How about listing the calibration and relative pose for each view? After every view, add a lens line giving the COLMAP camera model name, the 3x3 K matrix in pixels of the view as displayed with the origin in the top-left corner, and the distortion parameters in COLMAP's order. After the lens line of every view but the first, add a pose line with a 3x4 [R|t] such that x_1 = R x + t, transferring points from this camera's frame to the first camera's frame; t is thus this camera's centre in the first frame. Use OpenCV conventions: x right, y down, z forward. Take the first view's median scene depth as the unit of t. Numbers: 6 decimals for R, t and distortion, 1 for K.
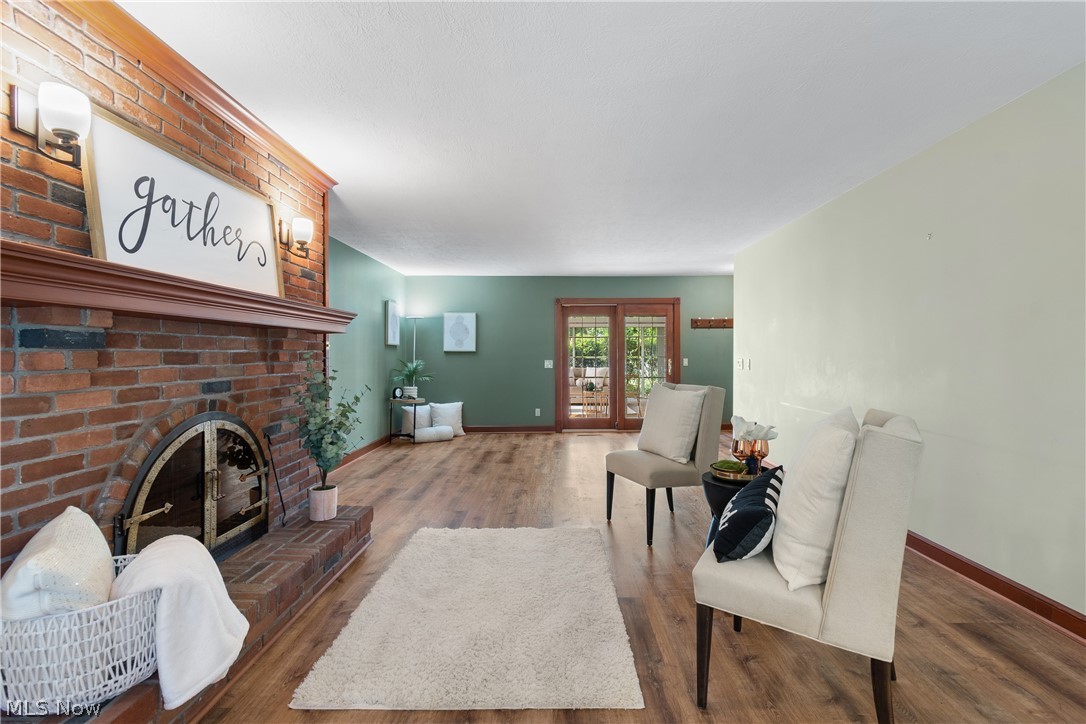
lens RADIAL K [[480.0, 0, 549.1], [0, 480.0, 357.3], [0, 0, 1]] dist [0.001666, -0.001565]
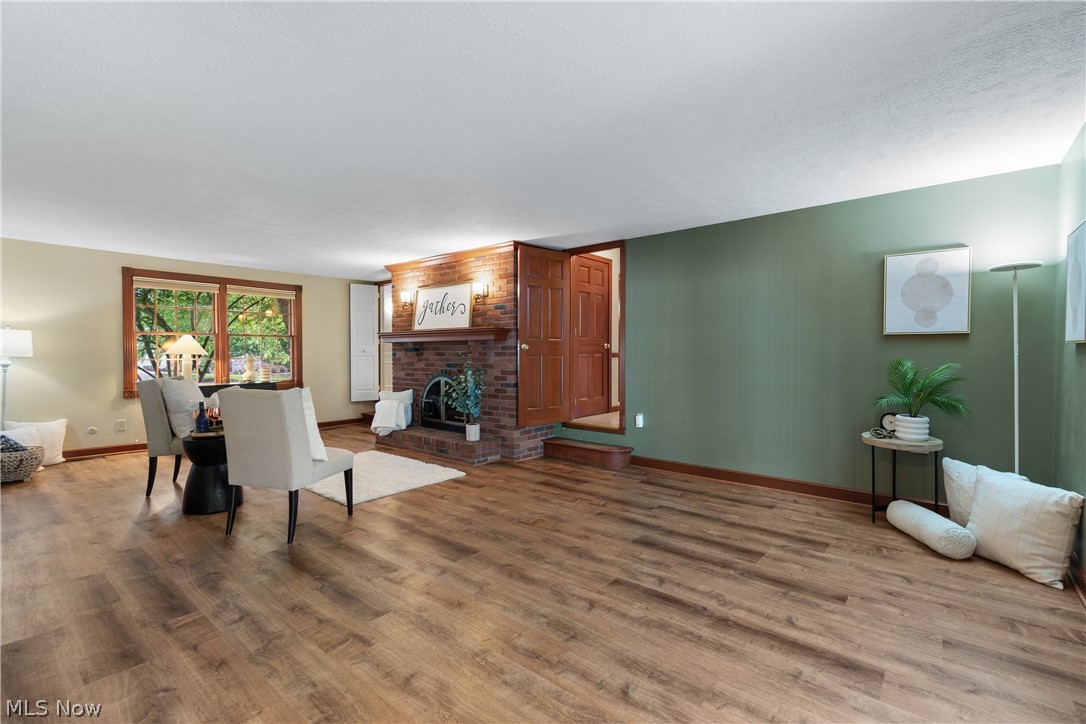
lens RADIAL K [[480.0, 0, 553.7], [0, 480.0, 362.2], [0, 0, 1]] dist [0.001666, -0.001565]
pose [[-0.621617, 0.013535, -0.783204, 0.957199], [-0.004404, 0.999775, 0.020773, -0.011390], [0.783309, 0.016362, -0.621418, 2.895439]]
